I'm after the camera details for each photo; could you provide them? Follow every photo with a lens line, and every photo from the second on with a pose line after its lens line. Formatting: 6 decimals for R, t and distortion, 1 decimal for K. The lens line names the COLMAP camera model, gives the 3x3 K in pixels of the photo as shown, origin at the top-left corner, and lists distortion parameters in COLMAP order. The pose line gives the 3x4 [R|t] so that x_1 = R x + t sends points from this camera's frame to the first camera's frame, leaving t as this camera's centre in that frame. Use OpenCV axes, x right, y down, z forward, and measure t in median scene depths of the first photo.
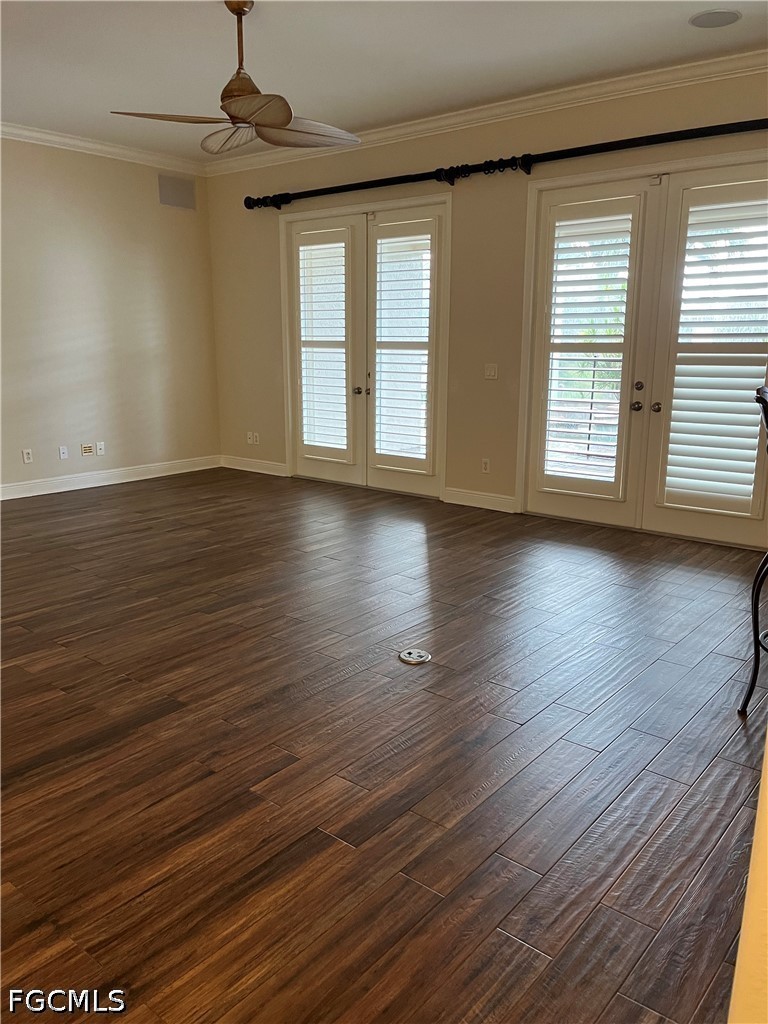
lens RADIAL K [[777.4, 0, 381.2], [0, 777.4, 511.2], [0, 0, 1]] dist [0.000800, -0.000281]
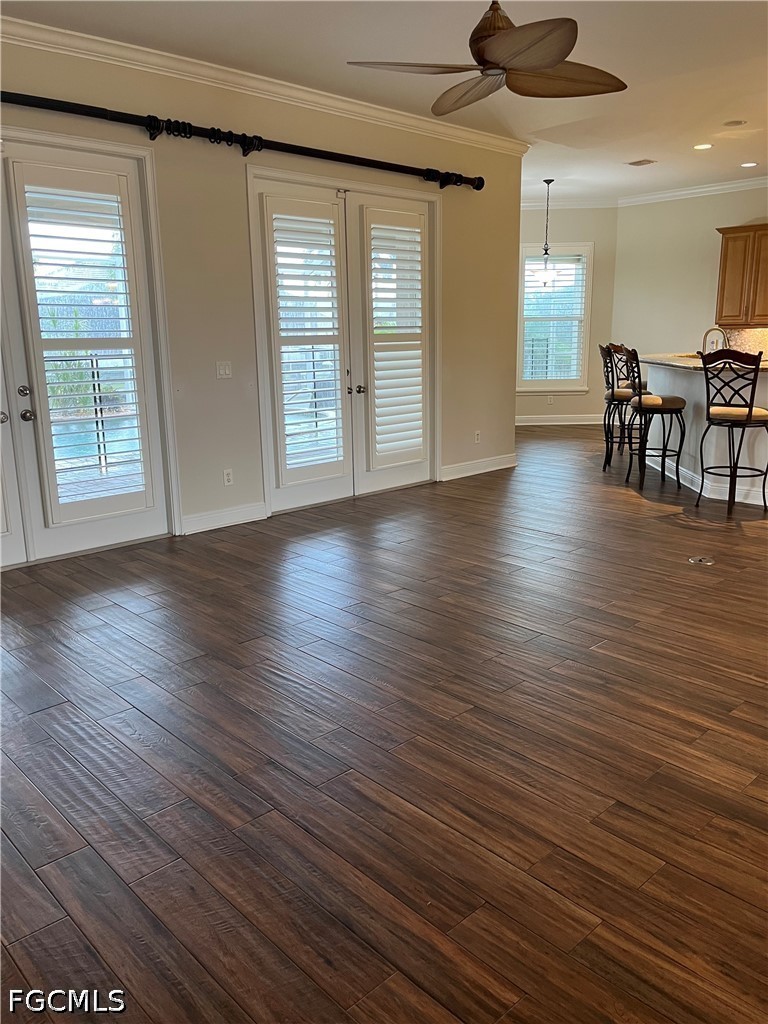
lens RADIAL K [[777.4, 0, 381.2], [0, 777.4, 511.2], [0, 0, 1]] dist [0.000800, -0.000281]
pose [[0.124496, -0.228387, 0.965578, -0.820122], [0.225193, 0.954257, 0.196674, -0.181058], [-0.966327, 0.192956, 0.170233, 0.799968]]
